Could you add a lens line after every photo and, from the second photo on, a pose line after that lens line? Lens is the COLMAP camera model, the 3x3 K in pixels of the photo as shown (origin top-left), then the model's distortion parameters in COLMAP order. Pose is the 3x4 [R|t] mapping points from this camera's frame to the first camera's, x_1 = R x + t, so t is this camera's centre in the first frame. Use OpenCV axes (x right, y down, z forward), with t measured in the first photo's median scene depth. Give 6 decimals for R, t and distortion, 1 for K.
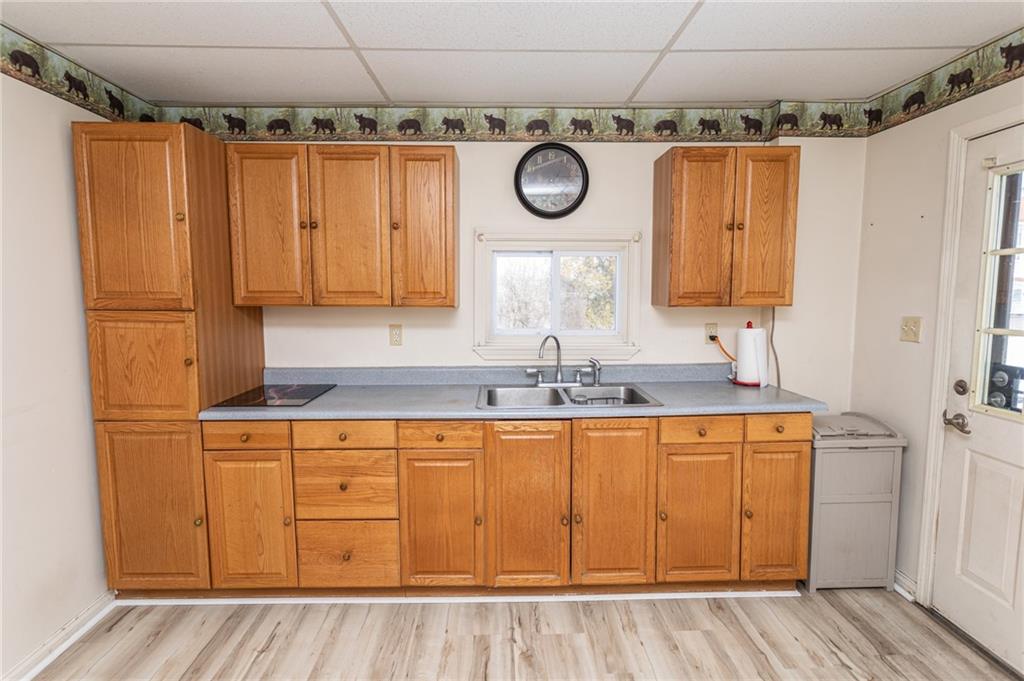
lens RADIAL K [[510.8, 0, 508.0], [0, 510.8, 338.5], [0, 0, 1]] dist [0.001056, 0.000456]
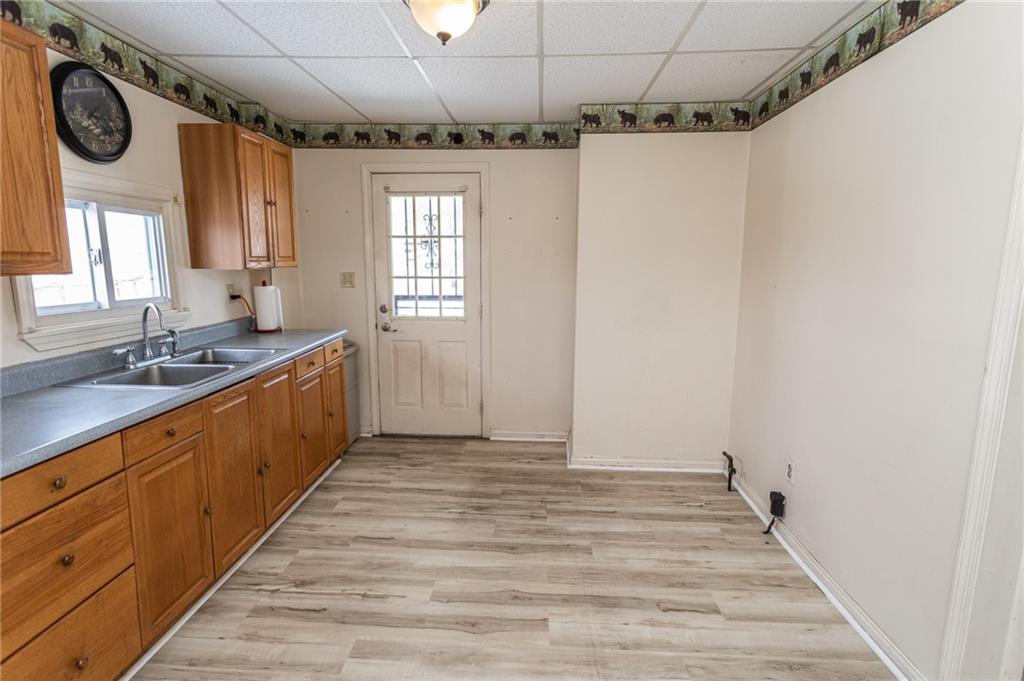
lens RADIAL K [[510.8, 0, 508.0], [0, 510.8, 338.5], [0, 0, 1]] dist [0.001056, 0.000456]
pose [[0.065294, -0.150112, 0.986511, -0.858609], [0.089210, 0.985540, 0.144060, -0.023657], [-0.993870, 0.078600, 0.077741, 0.381618]]
